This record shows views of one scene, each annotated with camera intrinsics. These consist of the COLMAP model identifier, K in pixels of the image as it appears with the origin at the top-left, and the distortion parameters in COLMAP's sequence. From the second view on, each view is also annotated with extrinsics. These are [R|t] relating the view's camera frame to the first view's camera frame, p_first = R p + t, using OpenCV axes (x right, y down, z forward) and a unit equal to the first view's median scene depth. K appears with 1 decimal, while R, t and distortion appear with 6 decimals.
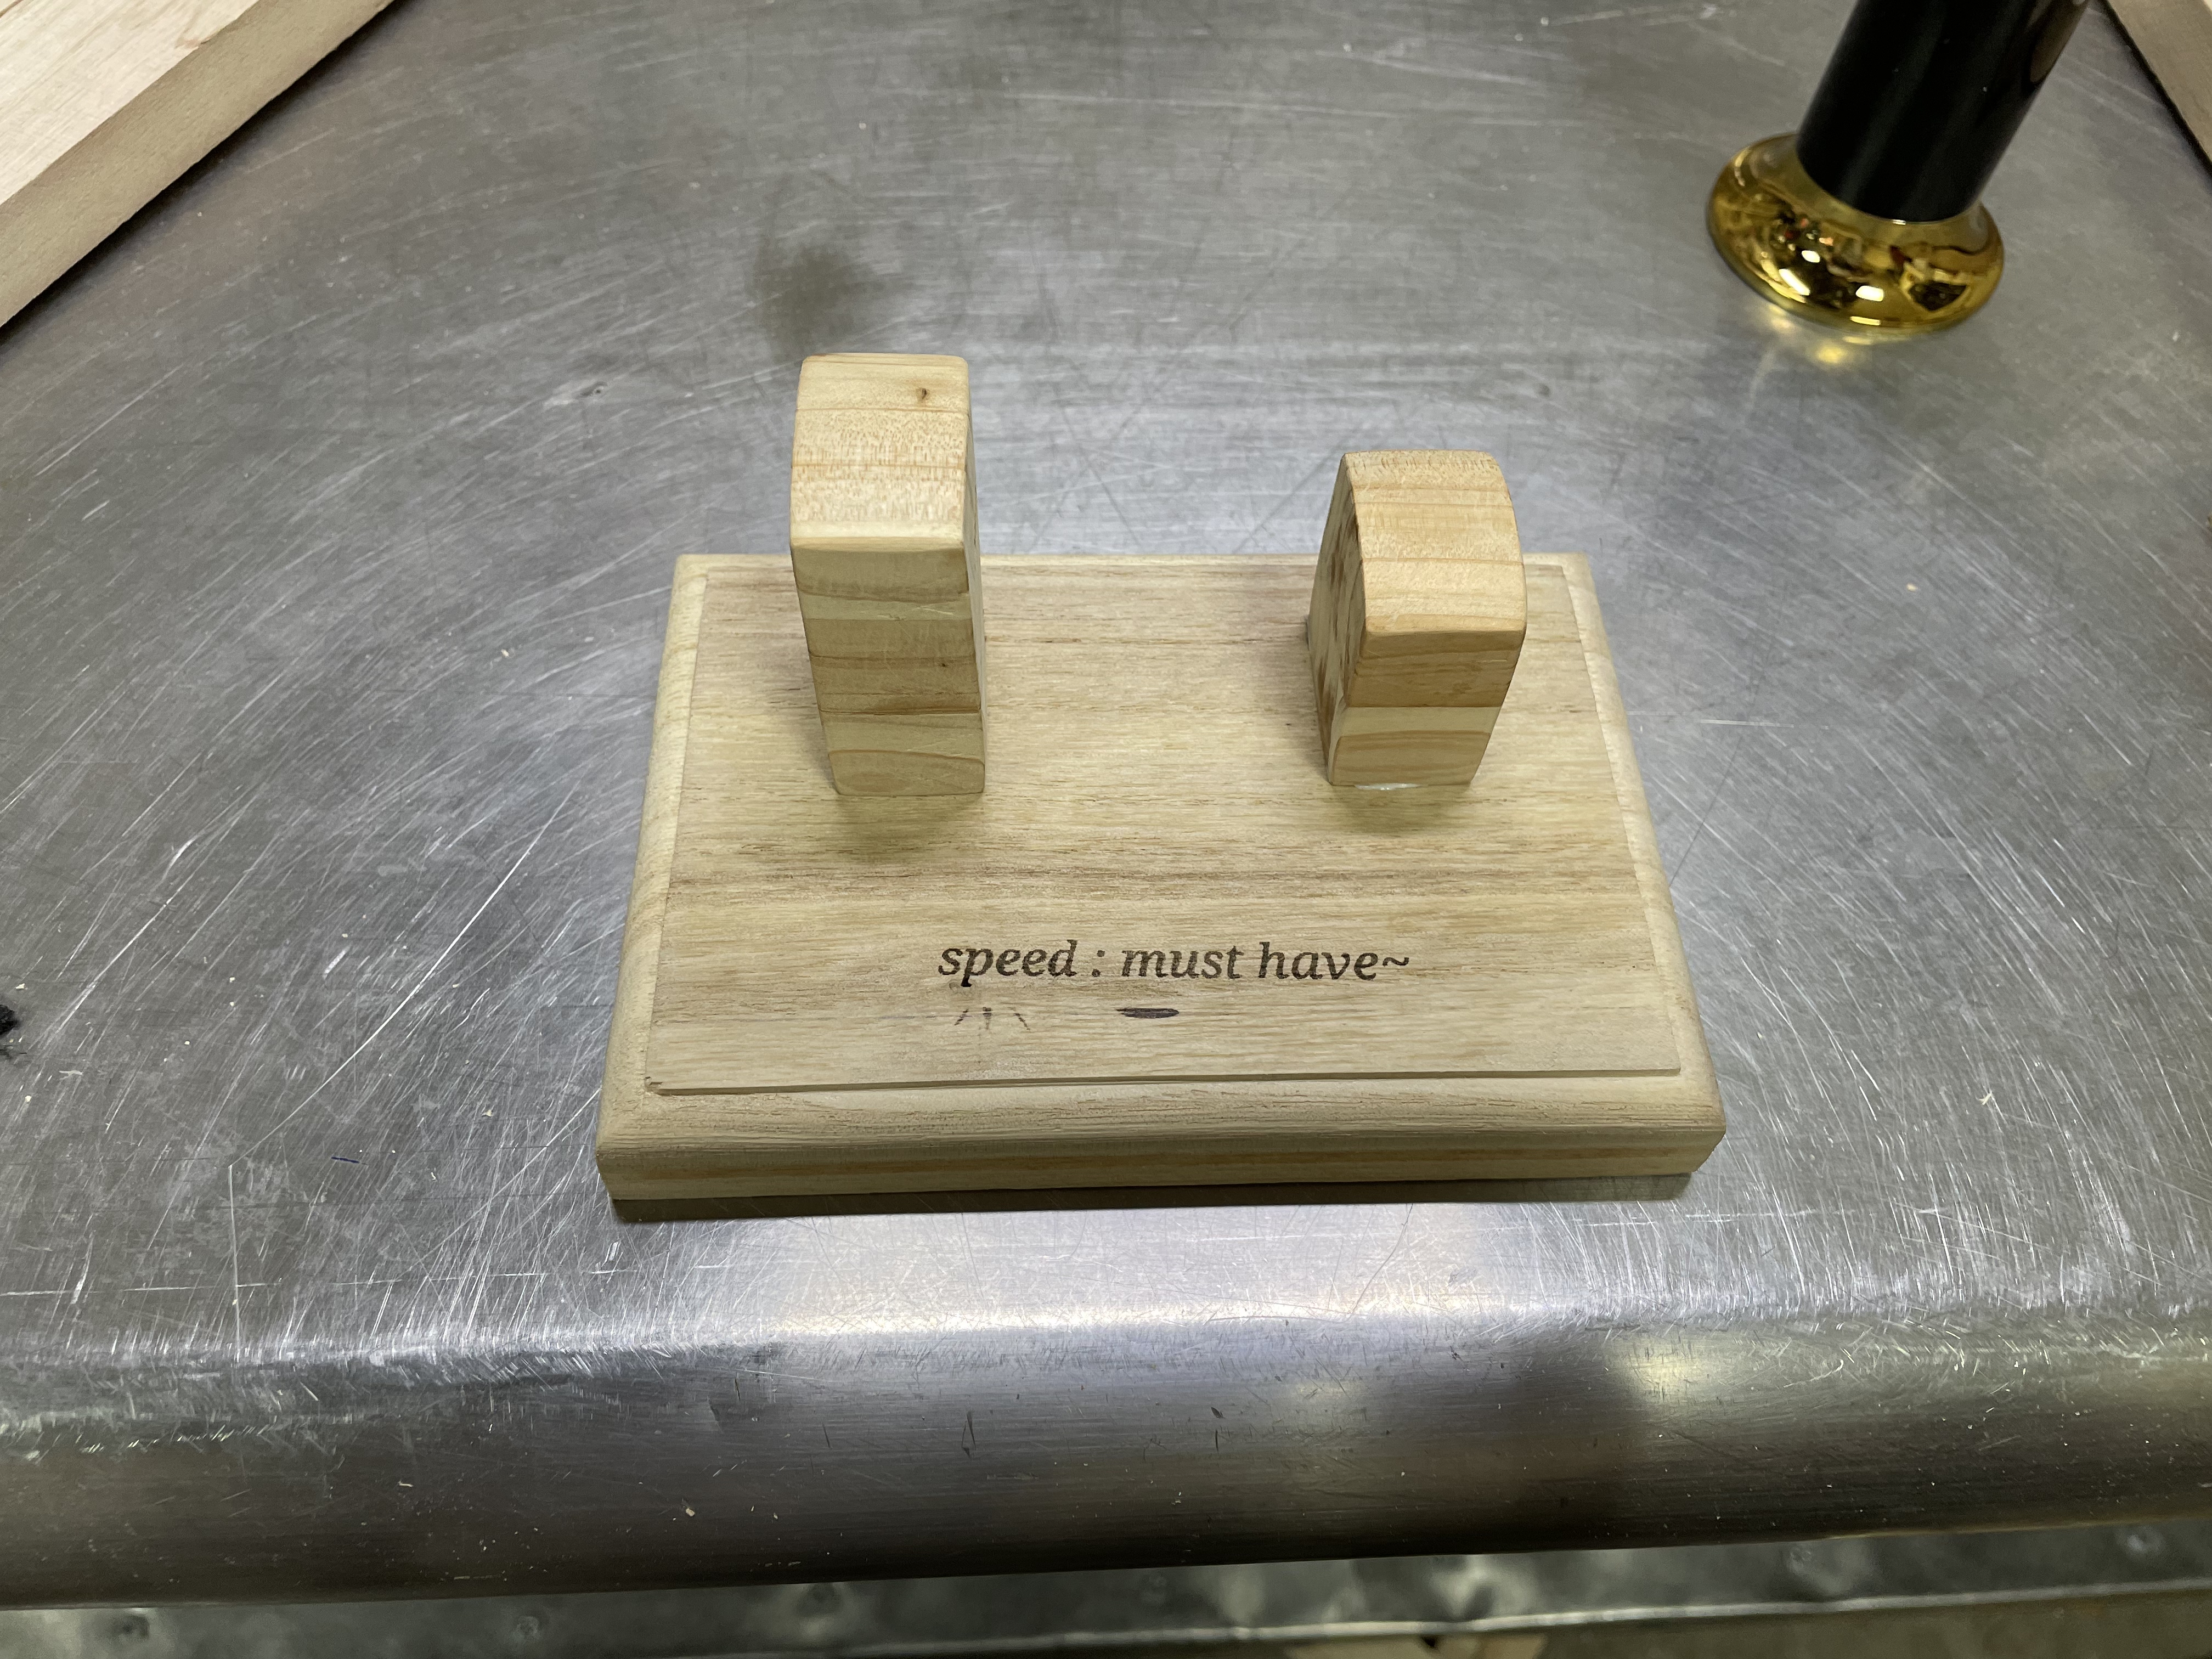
lens RADIAL K [[1726.1, 0, 1112.4], [0, 1726.1, 815.9], [0, 0, 1]] dist [0.080699, -0.008649]
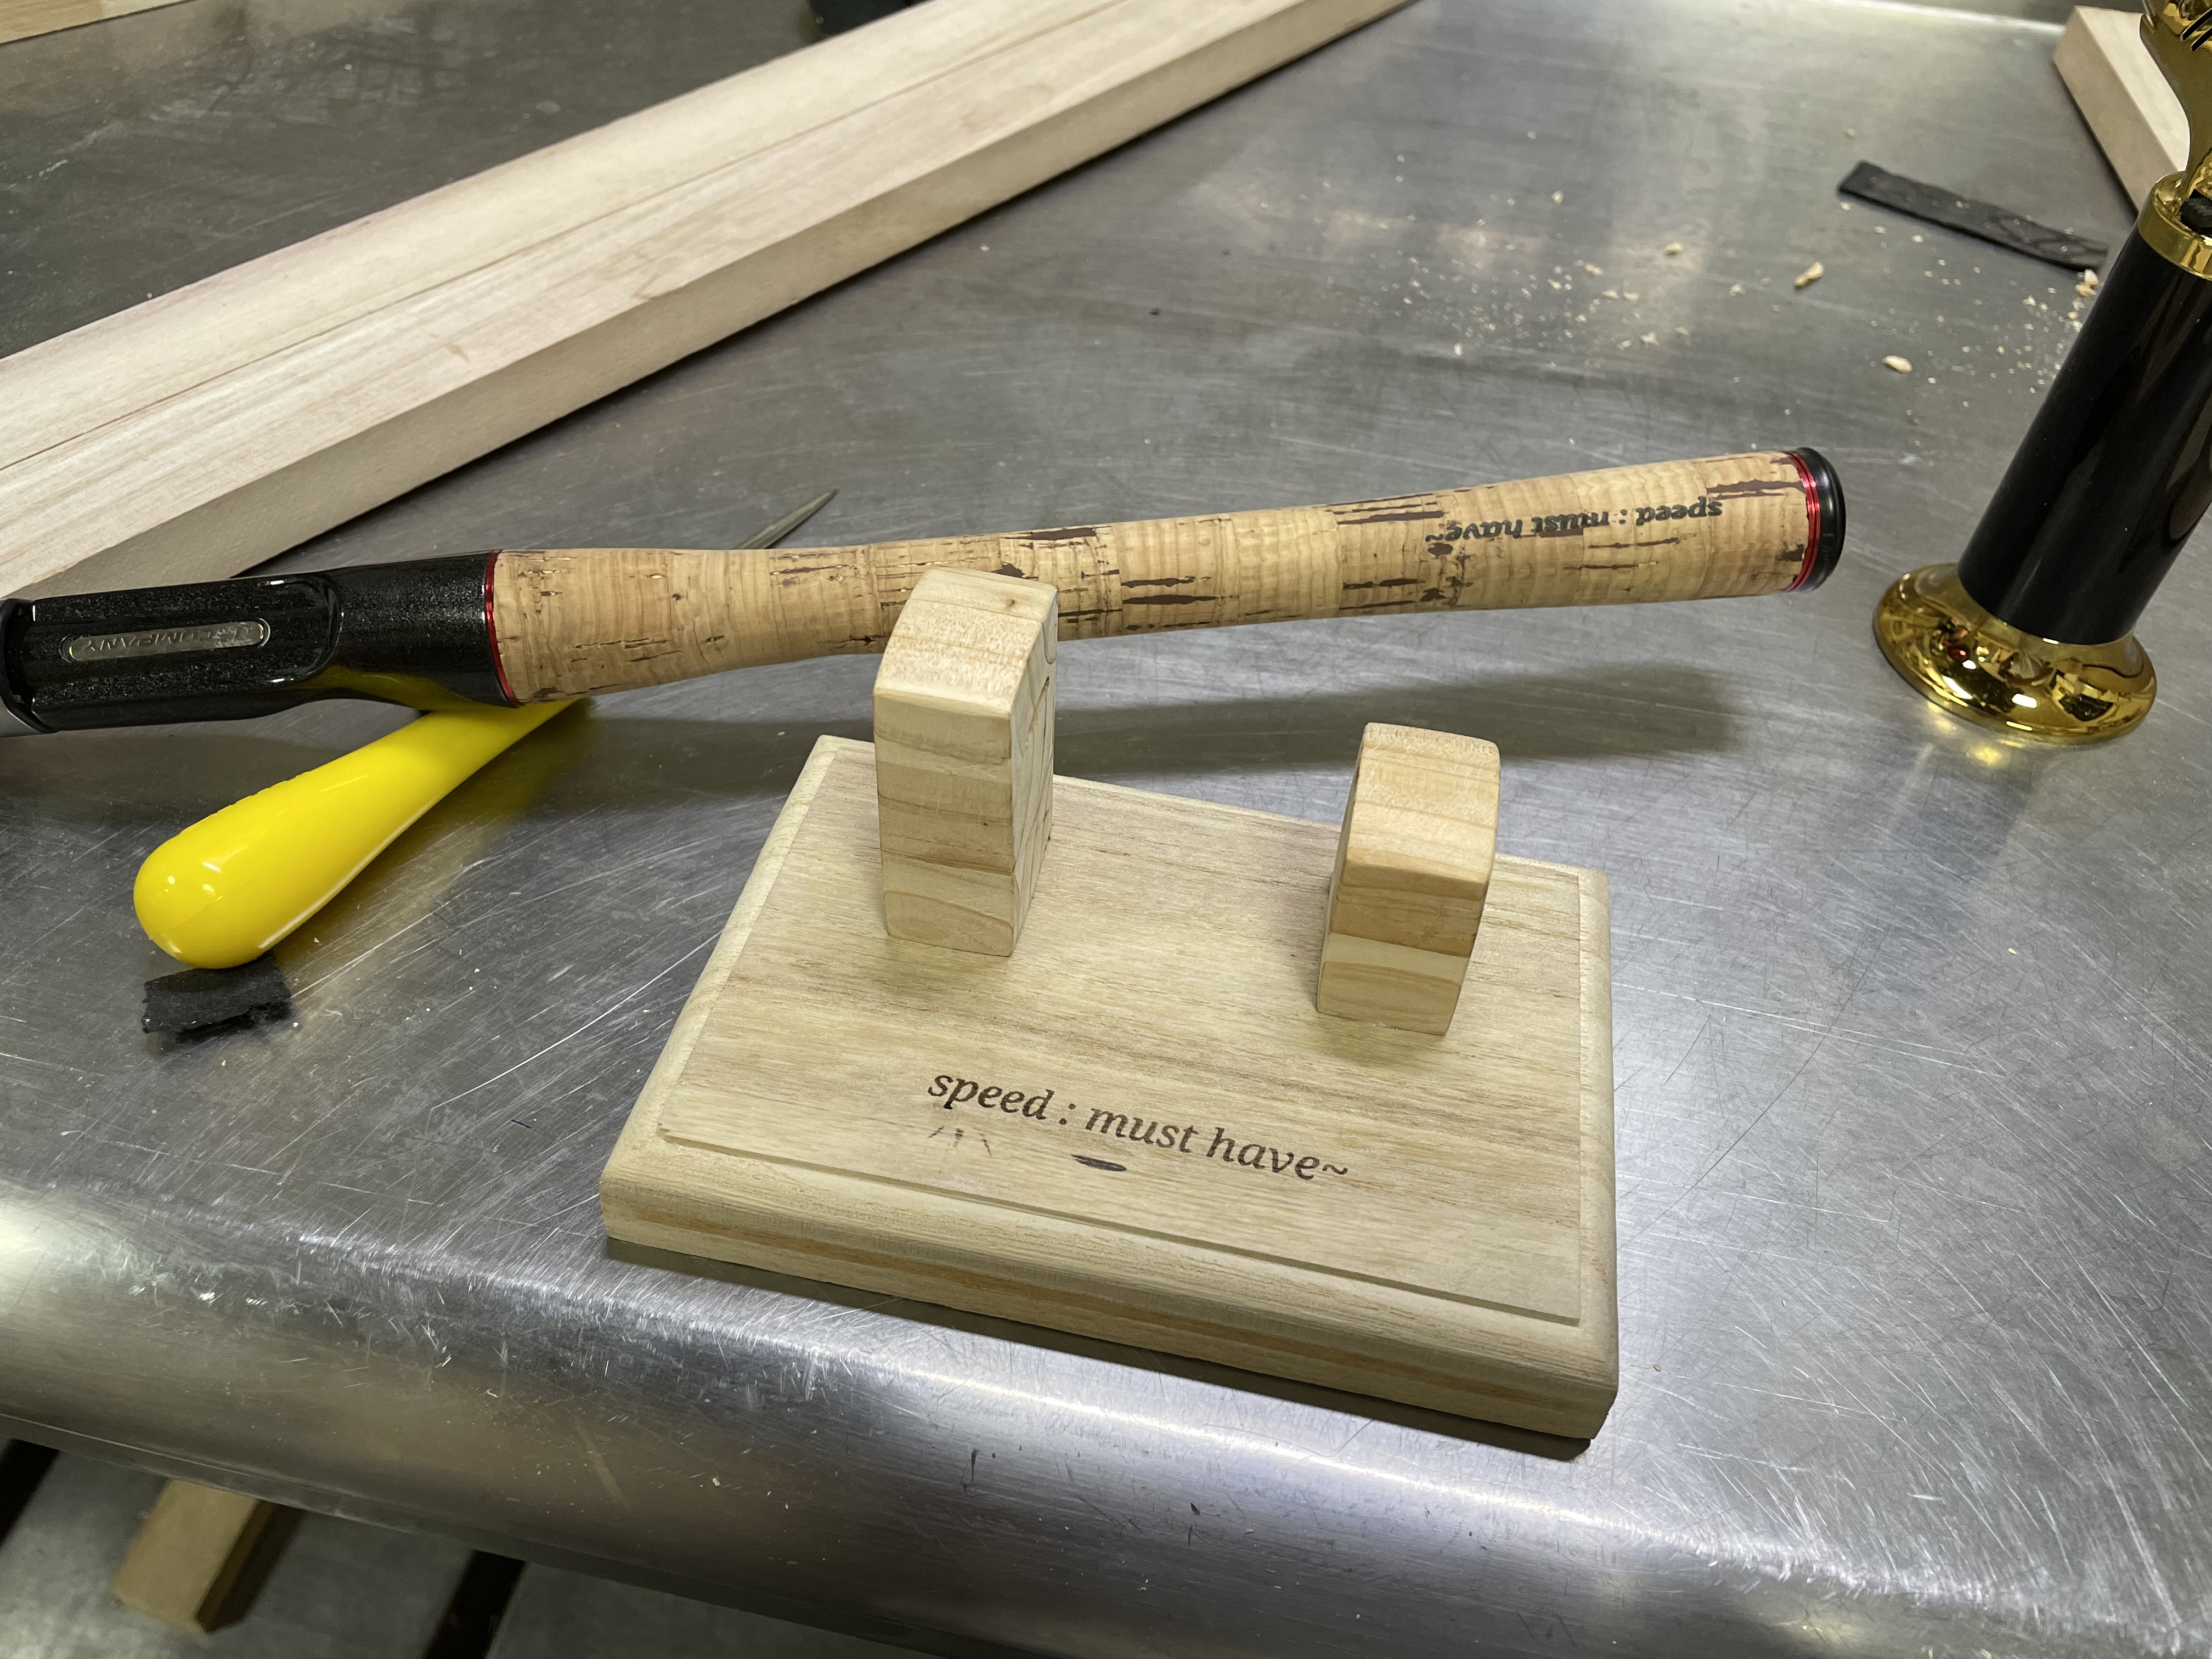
lens RADIAL K [[1726.1, 0, 1106.0], [0, 1726.1, 807.1], [0, 0, 1]] dist [0.080699, -0.008649]
pose [[0.972353, 0.170023, -0.160068, 0.159560], [-0.202659, 0.954967, -0.216721, 0.132064], [0.116012, 0.243169, 0.963021, -0.119634]]
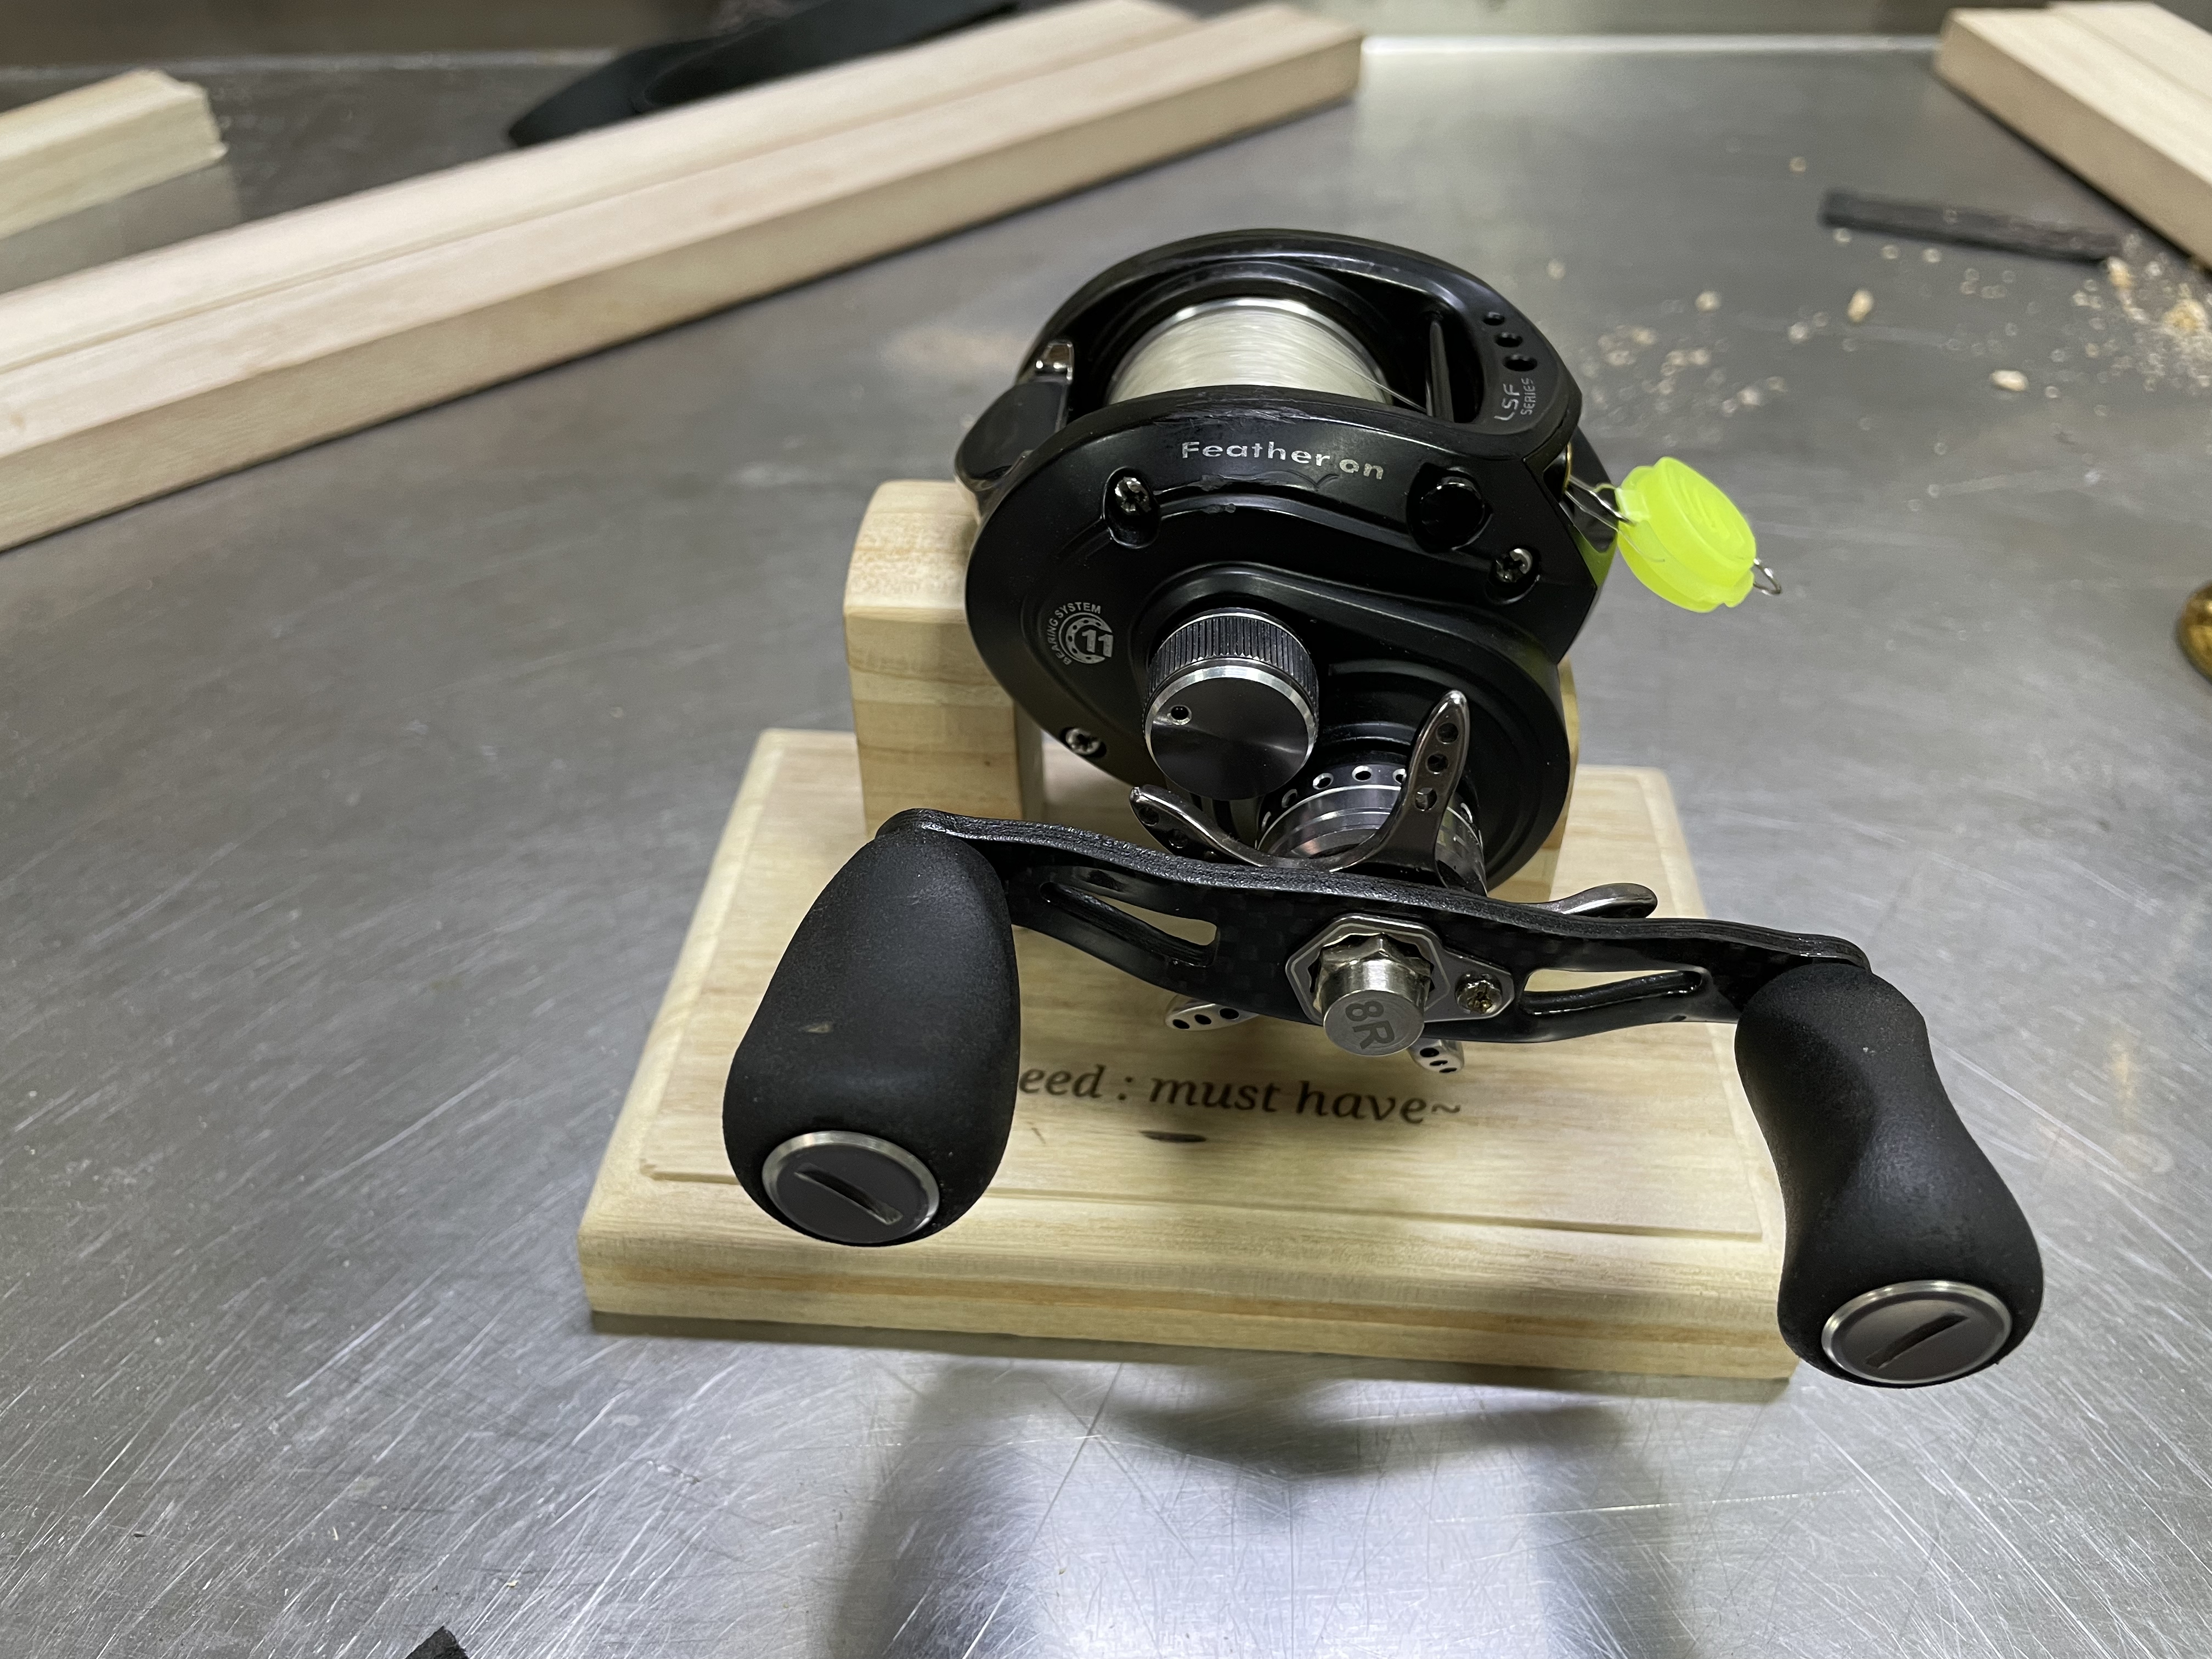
lens RADIAL K [[1726.1, 0, 1111.5], [0, 1726.1, 847.7], [0, 0, 1]] dist [0.080699, -0.008649]
pose [[0.994541, 0.042616, -0.095244, 0.067939], [-0.067870, 0.957518, -0.280273, 0.223057], [0.079254, 0.285207, 0.955184, 0.056258]]
